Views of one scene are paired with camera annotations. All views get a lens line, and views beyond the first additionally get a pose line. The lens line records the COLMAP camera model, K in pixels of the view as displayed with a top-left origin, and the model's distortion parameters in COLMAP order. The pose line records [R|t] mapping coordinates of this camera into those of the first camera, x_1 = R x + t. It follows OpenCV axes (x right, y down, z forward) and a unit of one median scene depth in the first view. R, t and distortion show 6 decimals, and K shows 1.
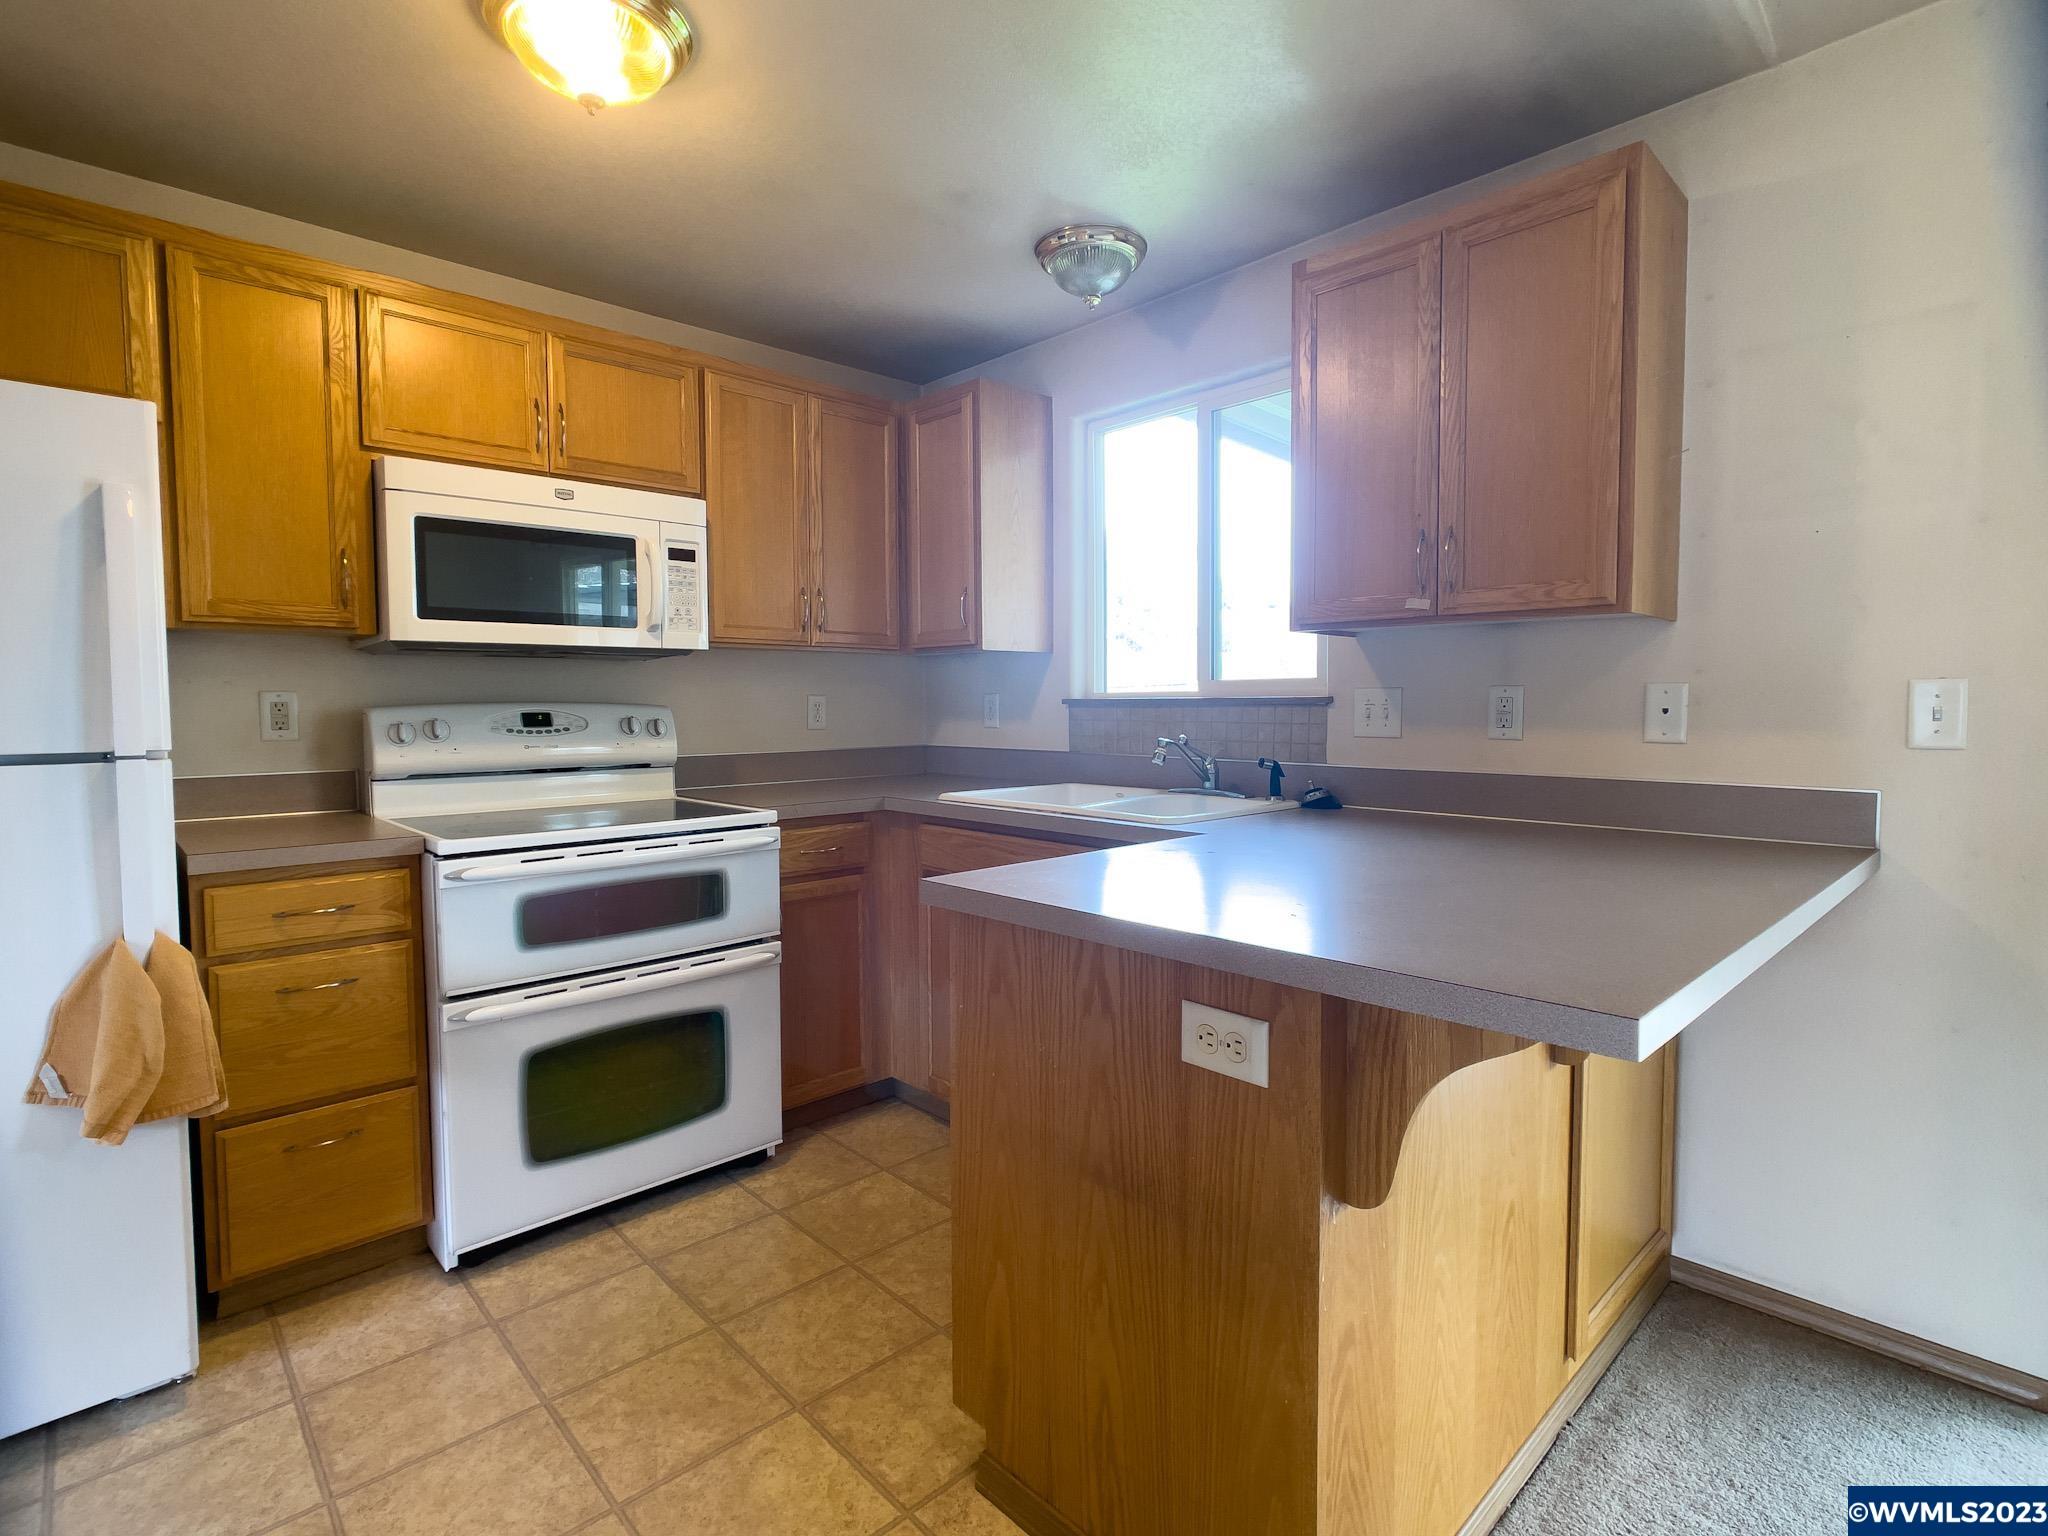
lens RADIAL K [[1002.5, 0, 1021.4], [0, 1002.5, 750.1], [0, 0, 1]] dist [-0.008767, 0.005445]
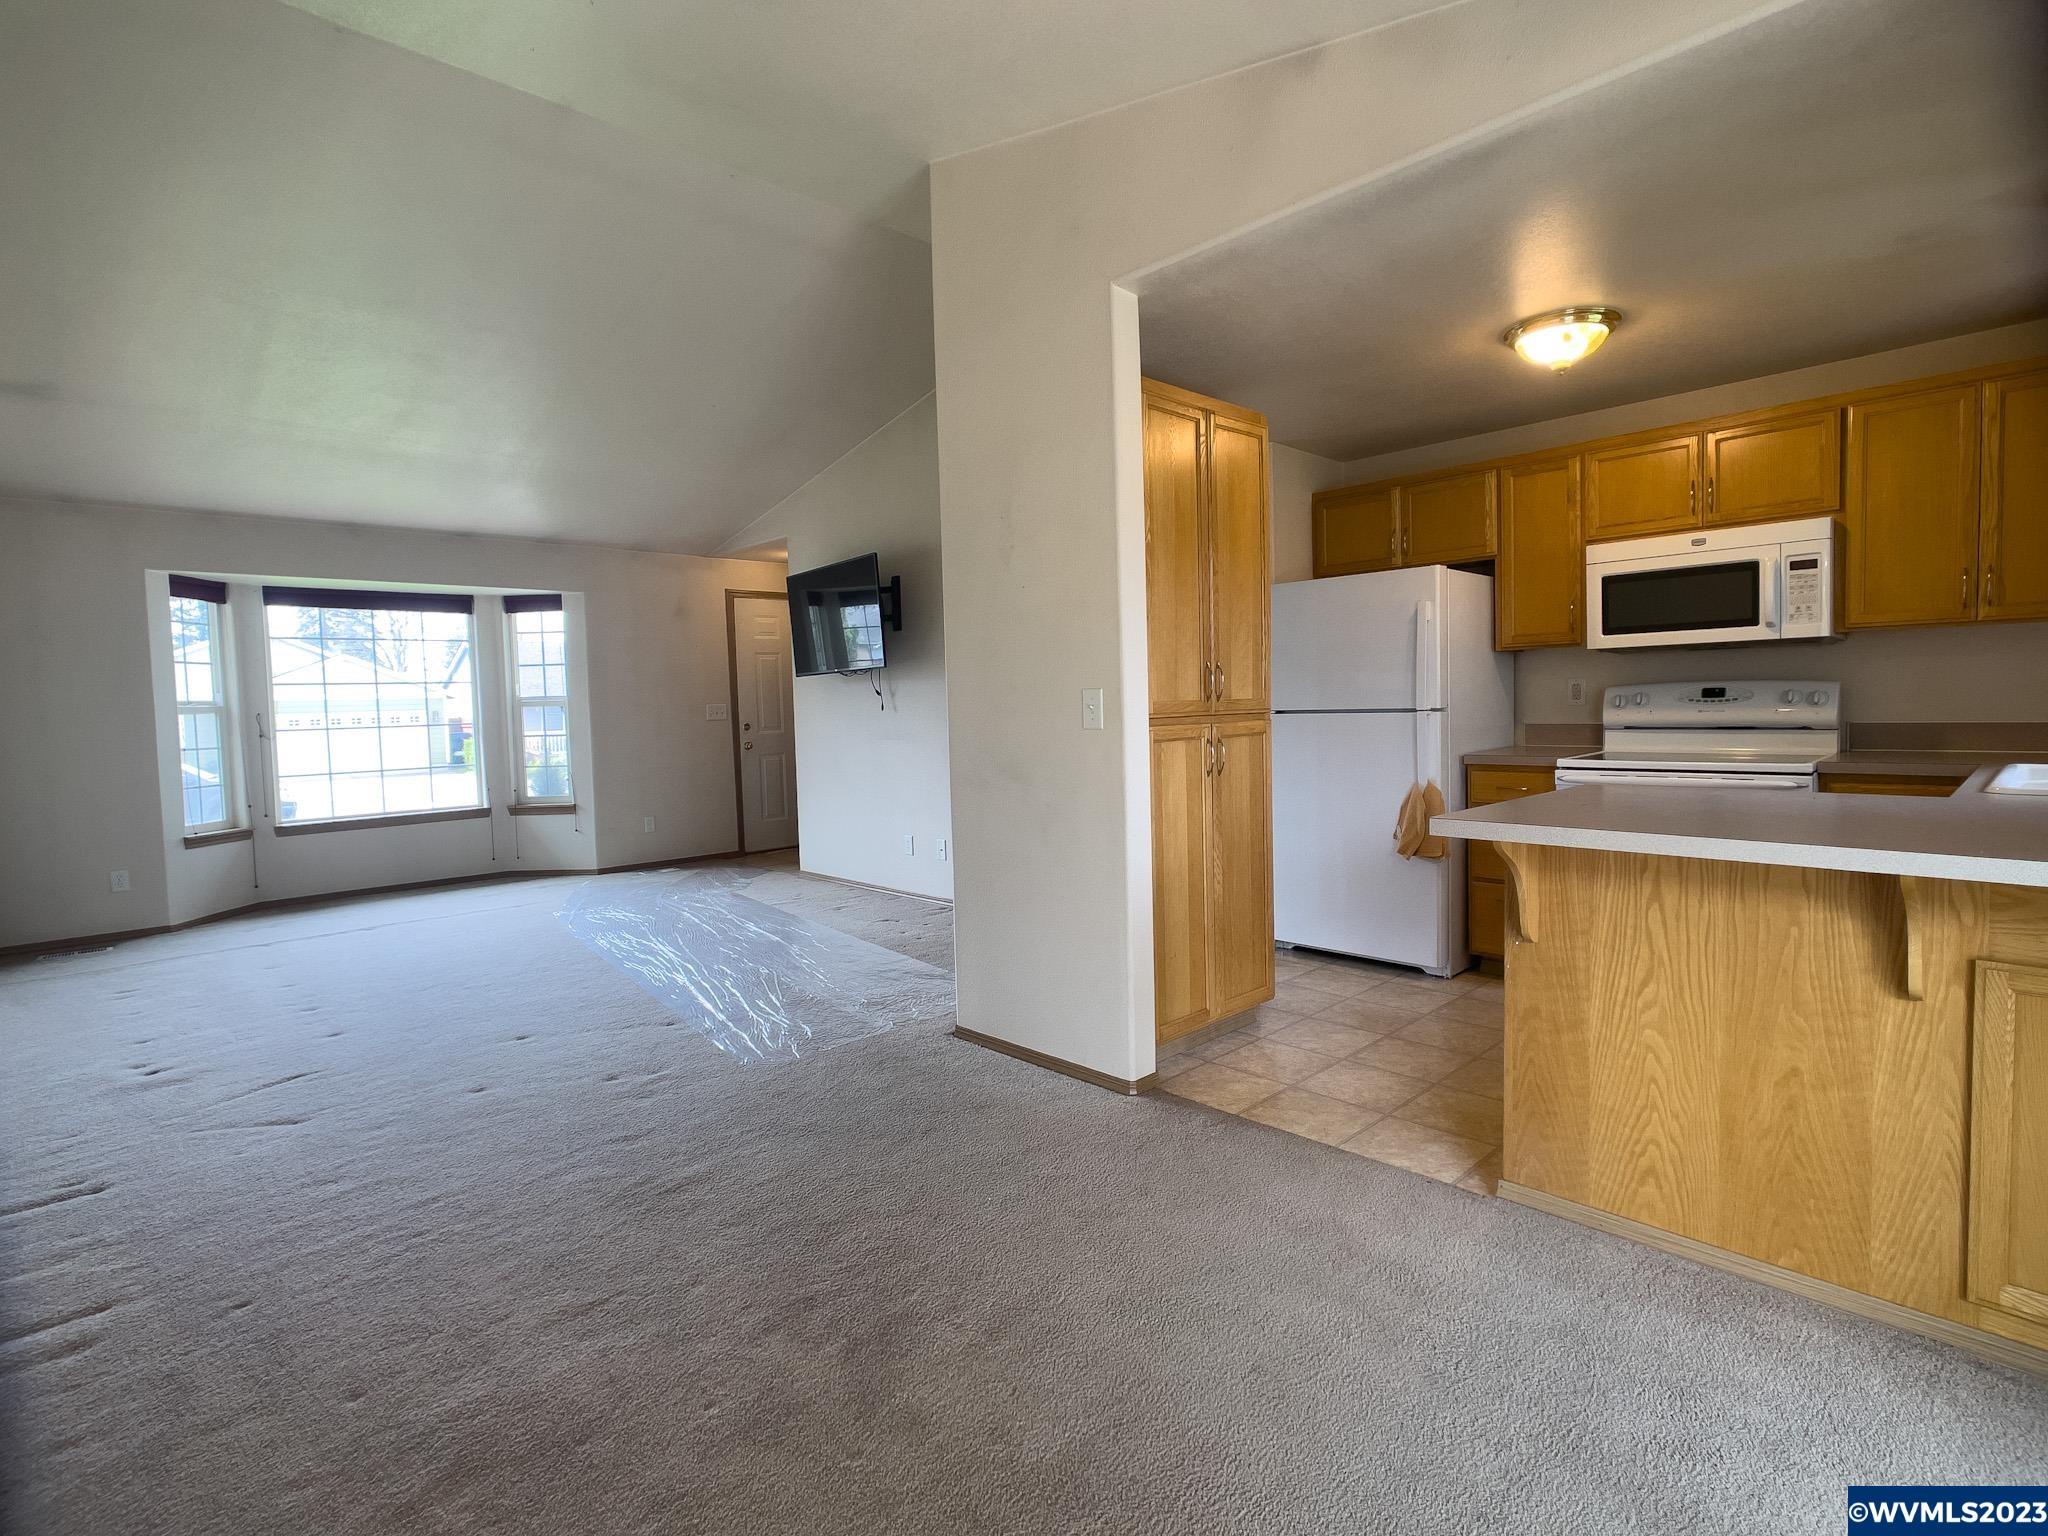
lens RADIAL K [[1002.5, 0, 1021.4], [0, 1002.5, 750.1], [0, 0, 1]] dist [-0.008767, 0.005445]
pose [[0.011258, 0.052922, -0.998535, 1.022641], [-0.019980, 0.998411, 0.052690, -0.003665], [0.999737, 0.019358, 0.012298, -0.023889]]
